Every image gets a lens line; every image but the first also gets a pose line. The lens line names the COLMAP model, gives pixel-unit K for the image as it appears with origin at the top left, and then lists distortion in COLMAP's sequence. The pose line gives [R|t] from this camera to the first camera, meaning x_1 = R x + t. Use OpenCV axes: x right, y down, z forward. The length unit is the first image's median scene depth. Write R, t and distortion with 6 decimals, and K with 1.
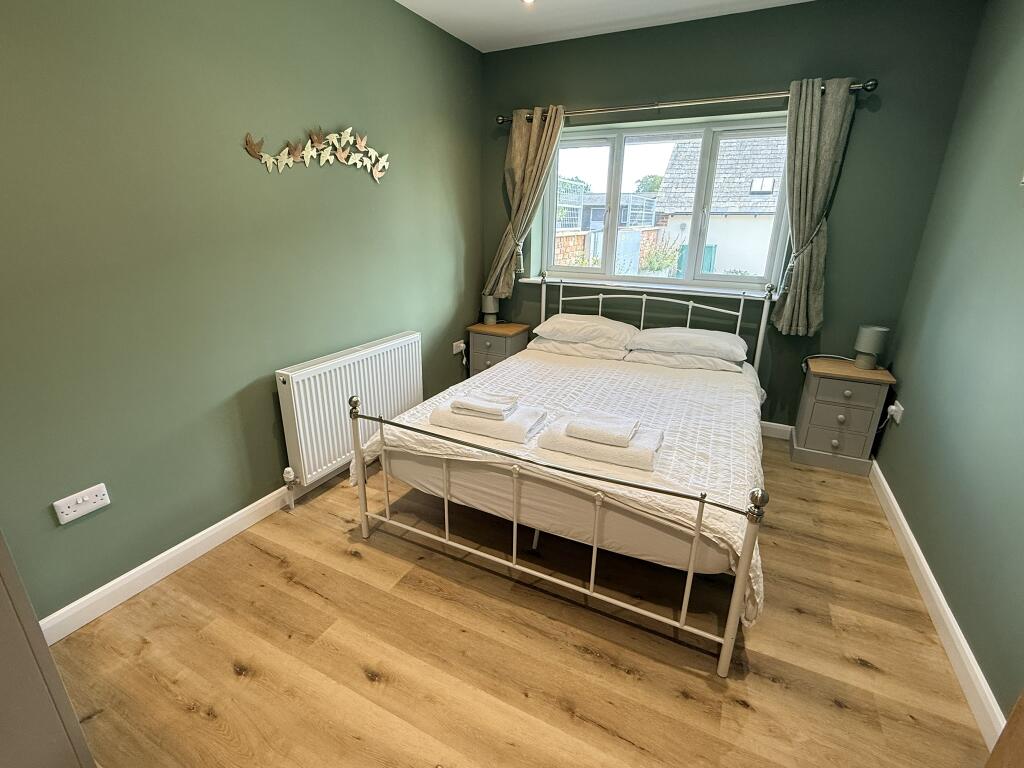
lens RADIAL K [[476.4, 0, 512.0], [0, 476.4, 384.0], [0, 0, 1]] dist [-0.003639, -0.000174]
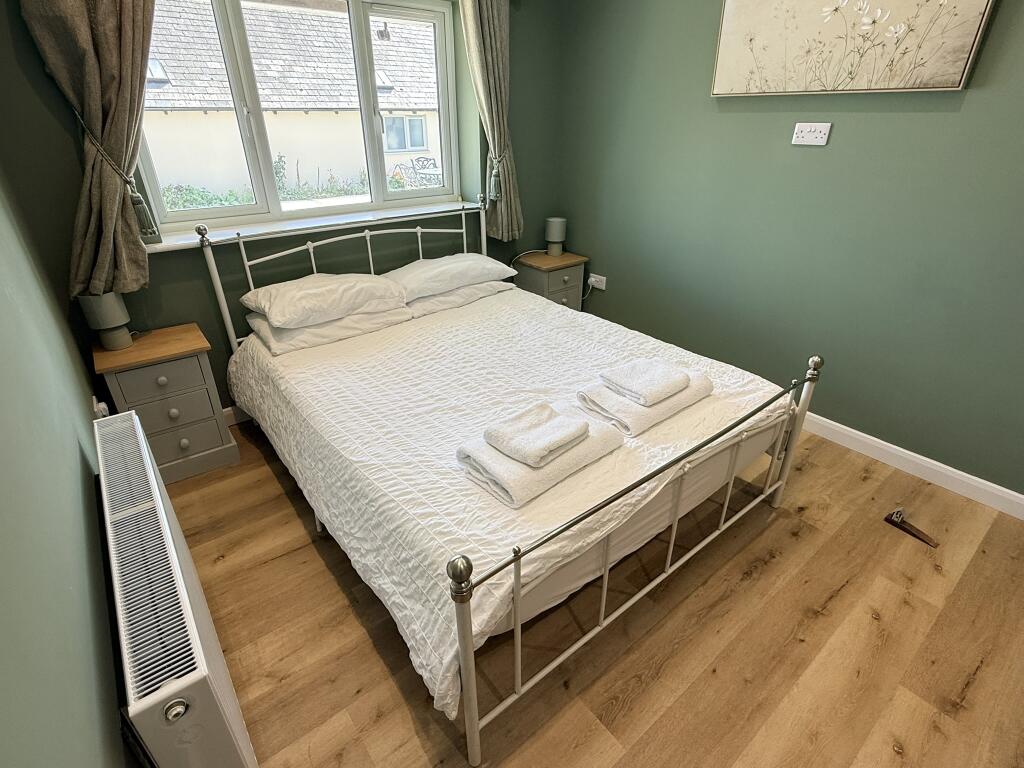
lens RADIAL K [[506.6, 0, 512.0], [0, 506.6, 384.0], [0, 0, 1]] dist [-0.000828, -0.001138]
pose [[0.417787, -0.434168, 0.798093, -0.432016], [0.303433, 0.894669, 0.327865, -0.186374], [-0.856378, 0.105190, 0.505522, 0.477885]]
